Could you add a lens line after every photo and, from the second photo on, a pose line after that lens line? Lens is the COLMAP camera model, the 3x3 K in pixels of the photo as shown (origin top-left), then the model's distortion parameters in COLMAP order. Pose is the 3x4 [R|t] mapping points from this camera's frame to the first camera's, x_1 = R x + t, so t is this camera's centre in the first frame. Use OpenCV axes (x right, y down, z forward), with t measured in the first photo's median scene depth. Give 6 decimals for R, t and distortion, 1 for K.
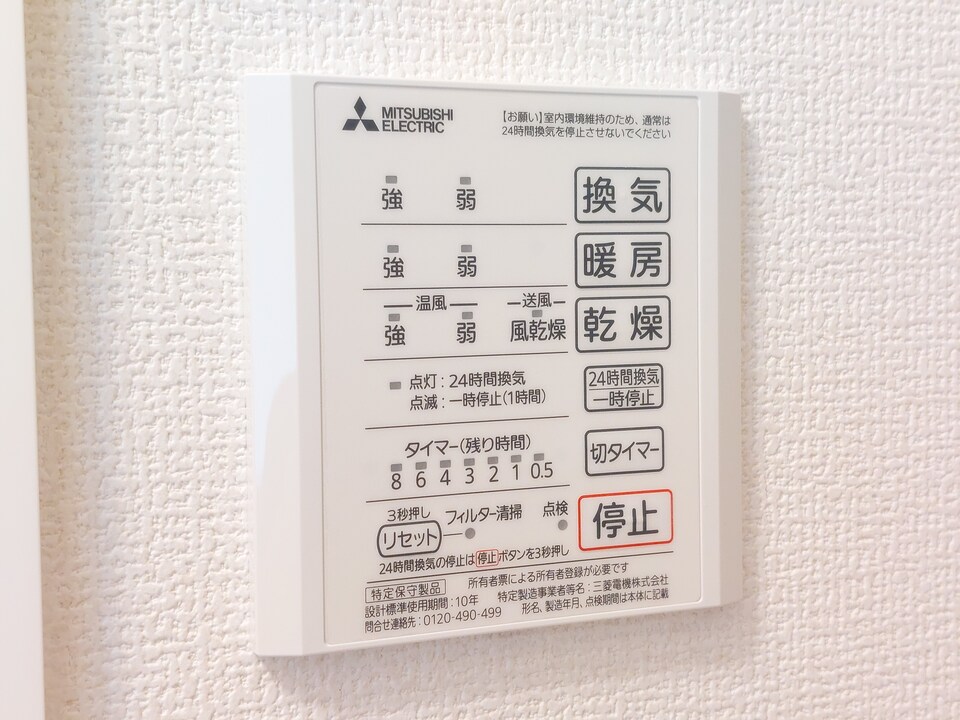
lens RADIAL K [[671.7, 0, 480.1], [0, 671.7, 361.1], [0, 0, 1]] dist [0.022835, -0.003462]
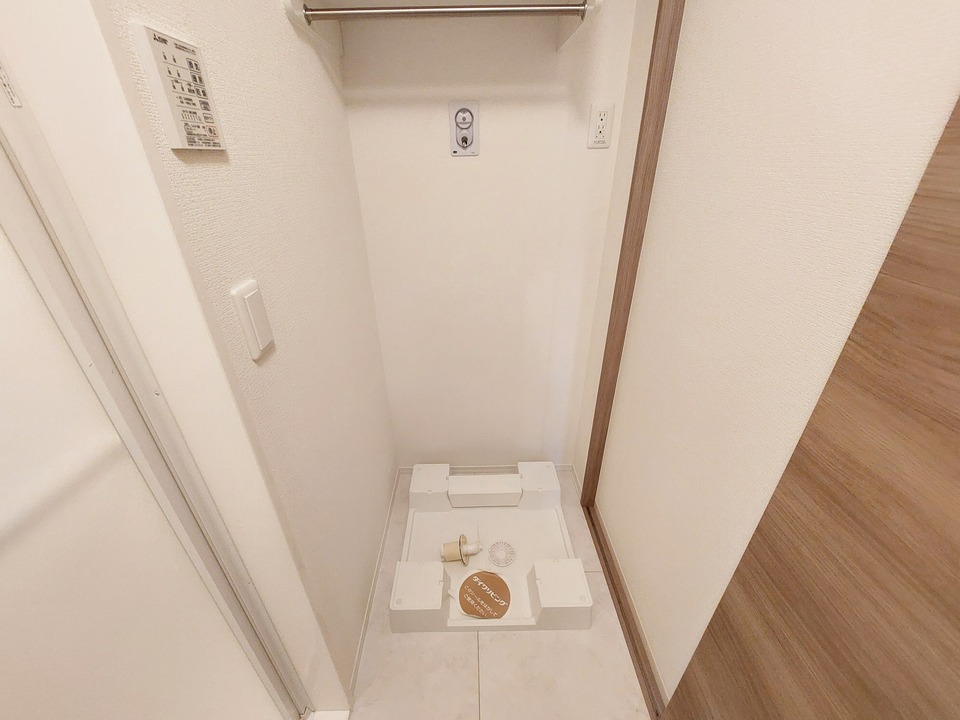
lens RADIAL K [[381.6, 0, 480.7], [0, 381.6, 360.7], [0, 0, 1]] dist [0.000932, 0.000110]
pose [[0.183887, -0.428280, 0.884738, -3.395535], [0.023472, 0.901744, 0.431634, 0.694085], [-0.982667, -0.058605, 0.175871, -2.193108]]
